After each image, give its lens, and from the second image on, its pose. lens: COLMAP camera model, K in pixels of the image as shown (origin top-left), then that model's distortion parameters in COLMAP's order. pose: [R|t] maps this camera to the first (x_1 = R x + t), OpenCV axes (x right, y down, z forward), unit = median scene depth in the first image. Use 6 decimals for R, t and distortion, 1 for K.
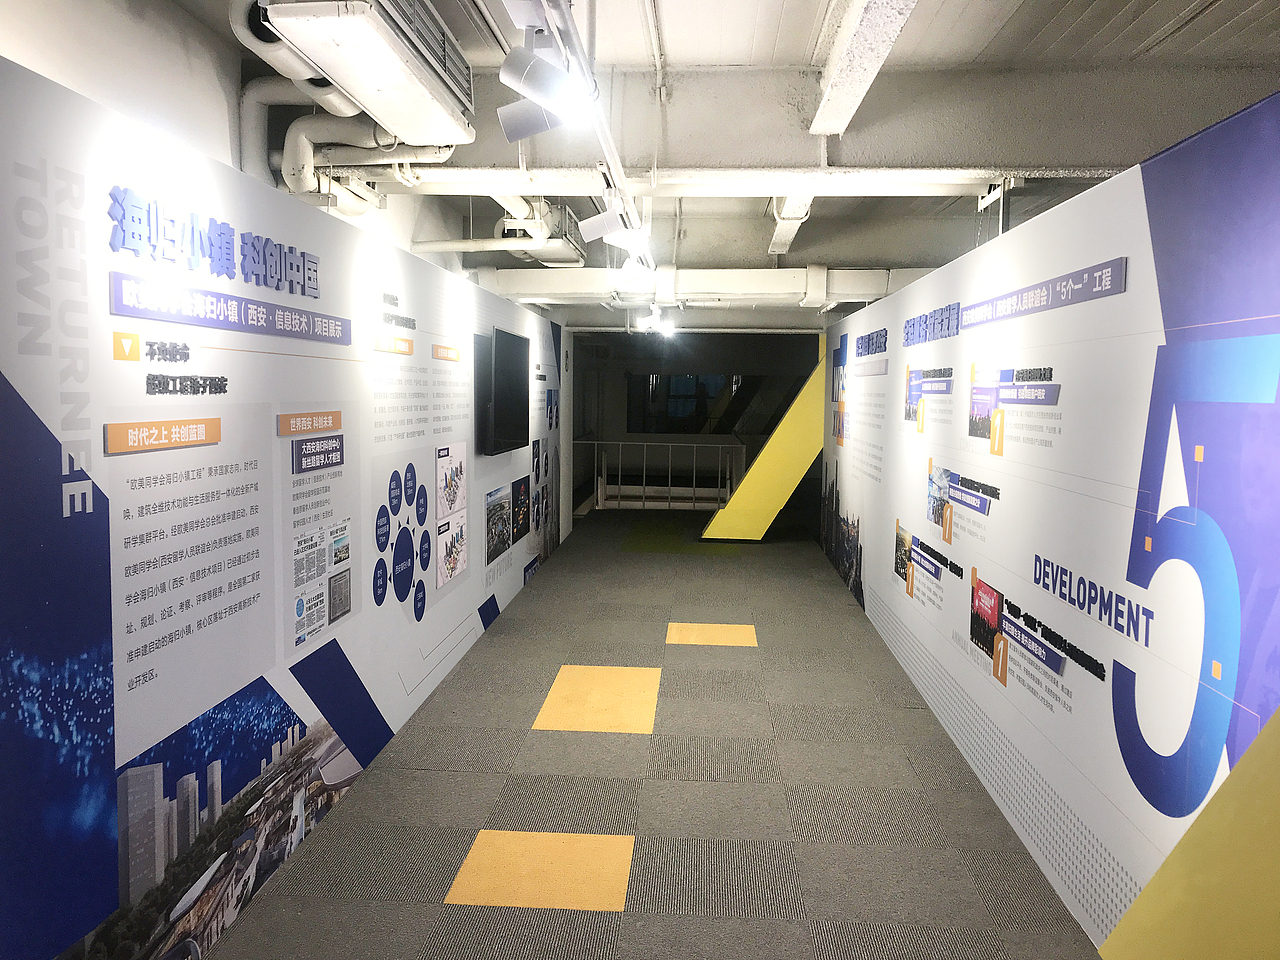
lens RADIAL K [[1038.9, 0, 640.0], [0, 1038.9, 480.0], [0, 0, 1]] dist [0.030789, 0.005023]
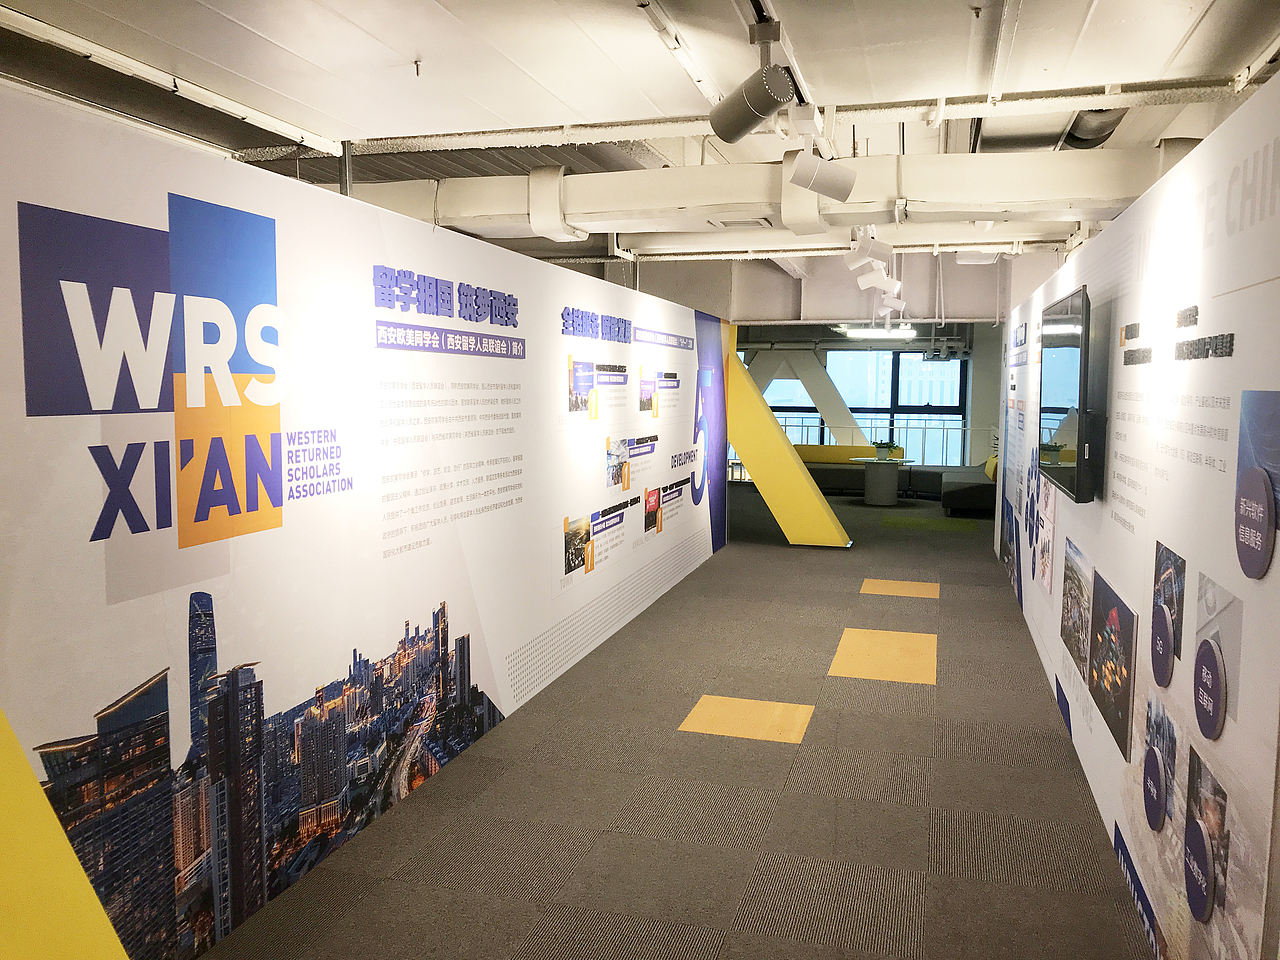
lens RADIAL K [[1038.9, 0, 640.0], [0, 1038.9, 480.0], [0, 0, 1]] dist [0.030789, 0.005023]
pose [[-0.976697, -0.040121, 0.210839, -0.032050], [-0.001985, 0.984019, 0.178054, -0.345975], [-0.214613, 0.173486, -0.961168, 3.979788]]
